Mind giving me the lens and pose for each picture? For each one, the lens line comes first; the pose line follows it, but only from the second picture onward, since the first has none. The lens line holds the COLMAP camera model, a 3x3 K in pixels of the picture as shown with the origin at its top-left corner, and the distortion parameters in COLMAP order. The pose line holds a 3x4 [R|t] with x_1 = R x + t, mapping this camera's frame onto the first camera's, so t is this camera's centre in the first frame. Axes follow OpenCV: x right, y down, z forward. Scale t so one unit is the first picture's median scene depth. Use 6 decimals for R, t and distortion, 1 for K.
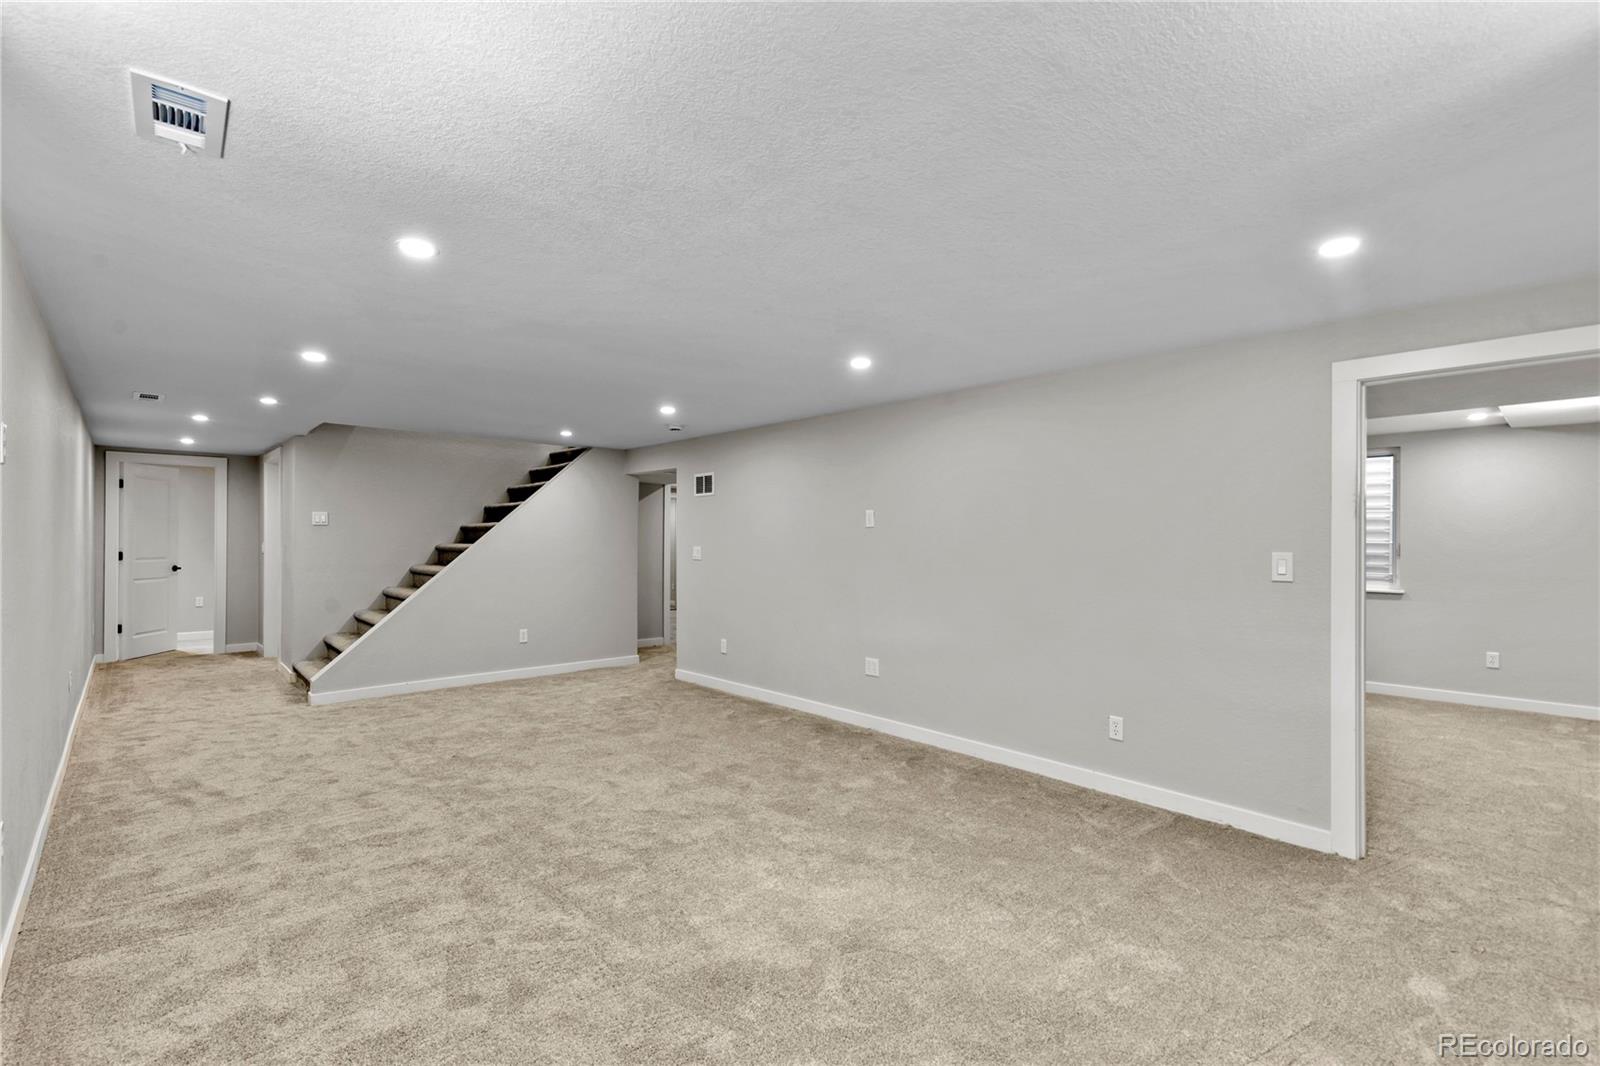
lens RADIAL K [[718.1, 0, 795.2], [0, 718.1, 539.4], [0, 0, 1]] dist [0.001878, -0.000544]
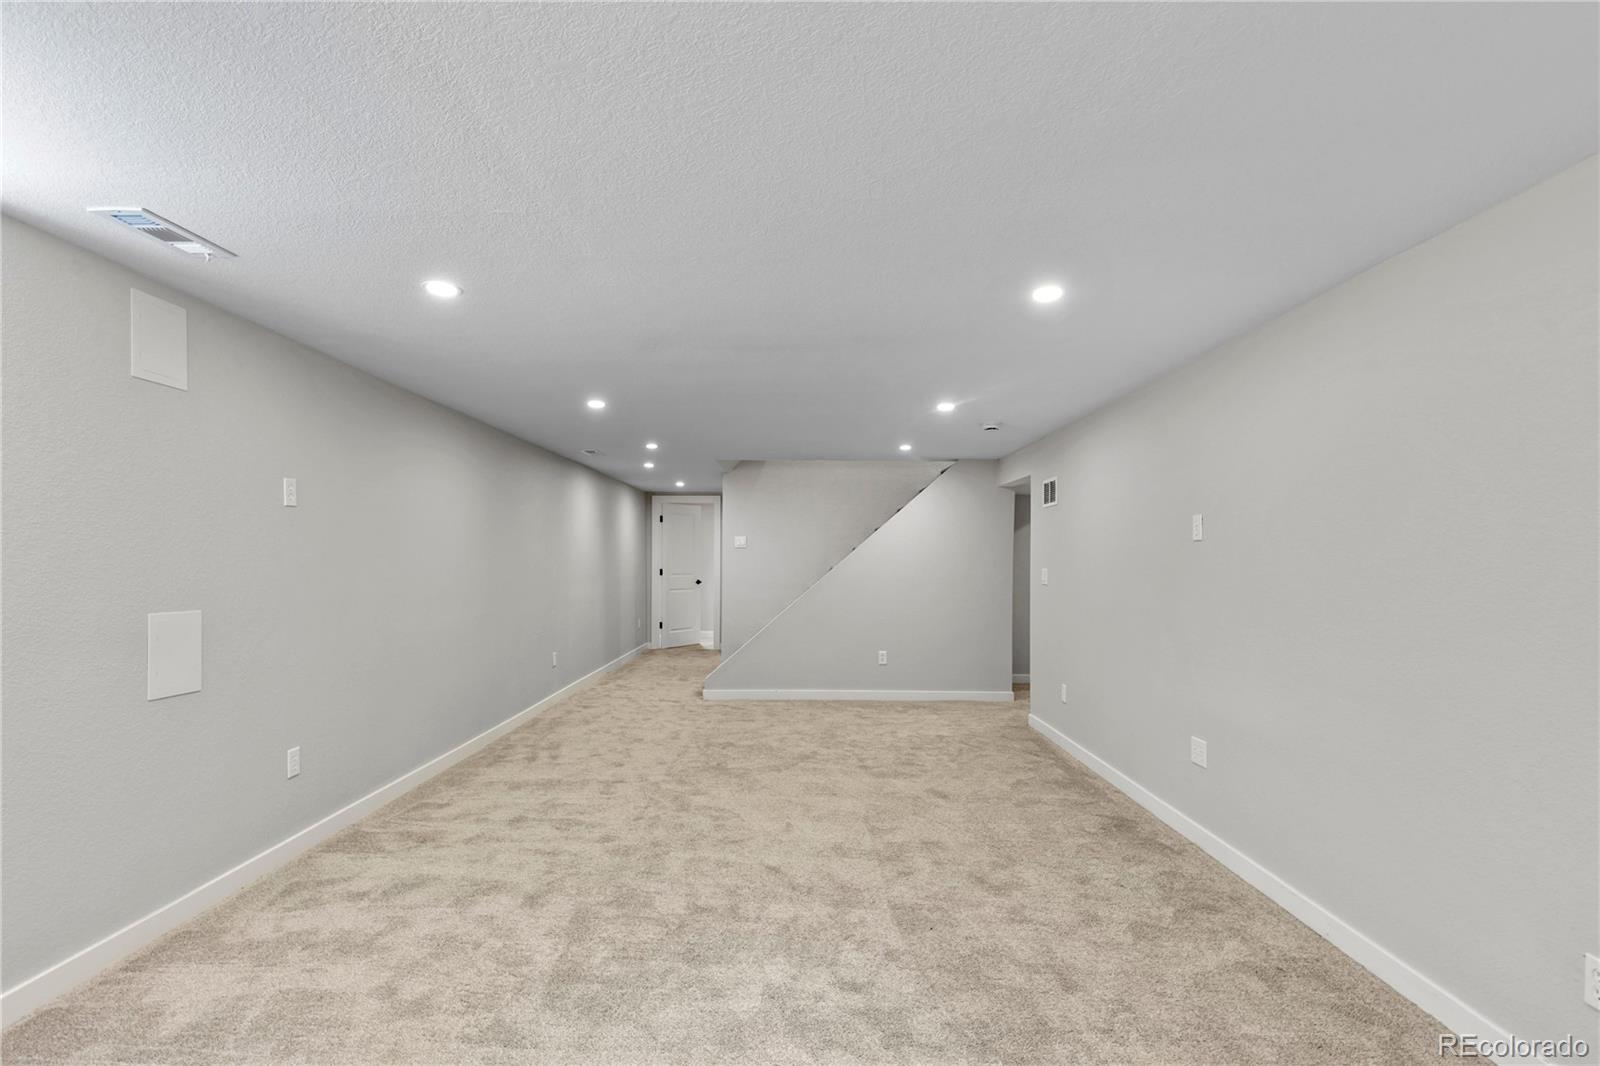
lens RADIAL K [[726.2, 0, 797.3], [0, 726.2, 569.6], [0, 0, 1]] dist [0.000160, -0.000963]
pose [[0.736386, 0.009847, -0.676490, 0.361693], [-0.002605, 0.999928, 0.011718, 0.003435], [0.676557, -0.006867, 0.736358, 0.323413]]
